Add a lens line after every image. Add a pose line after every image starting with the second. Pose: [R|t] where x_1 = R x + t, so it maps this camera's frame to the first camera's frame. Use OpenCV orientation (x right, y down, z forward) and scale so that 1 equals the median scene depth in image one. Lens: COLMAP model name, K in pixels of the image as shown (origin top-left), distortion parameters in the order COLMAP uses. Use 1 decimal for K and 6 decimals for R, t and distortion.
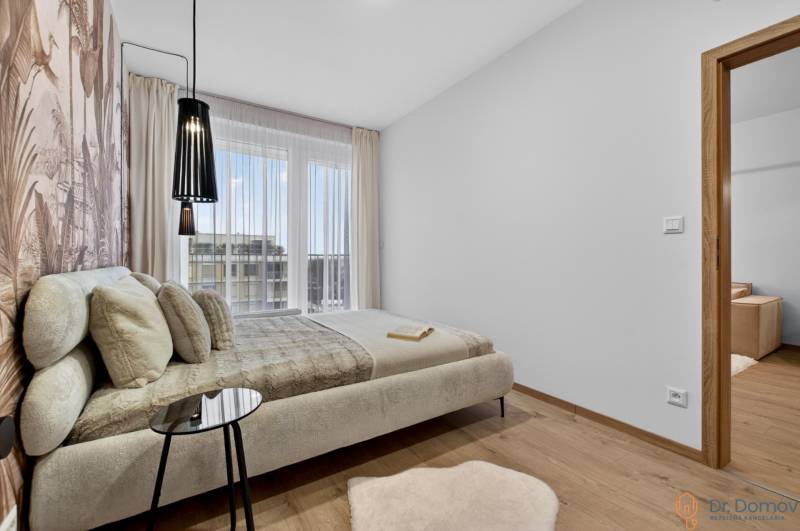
lens RADIAL K [[351.0, 0, 413.6], [0, 351.0, 262.7], [0, 0, 1]] dist [0.005143, -0.000114]
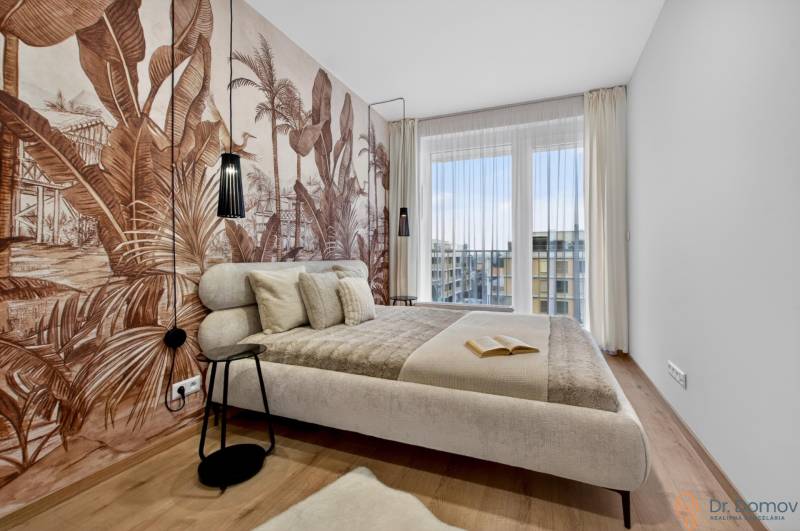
lens RADIAL K [[351.8, 0, 400.9], [0, 351.8, 257.3], [0, 0, 1]] dist [0.002967, -0.000537]
pose [[0.548949, 0.002631, -0.835851, 0.680447], [-0.007038, 0.999974, -0.001474, -0.000220], [0.835826, 0.006692, 0.548954, 0.475849]]
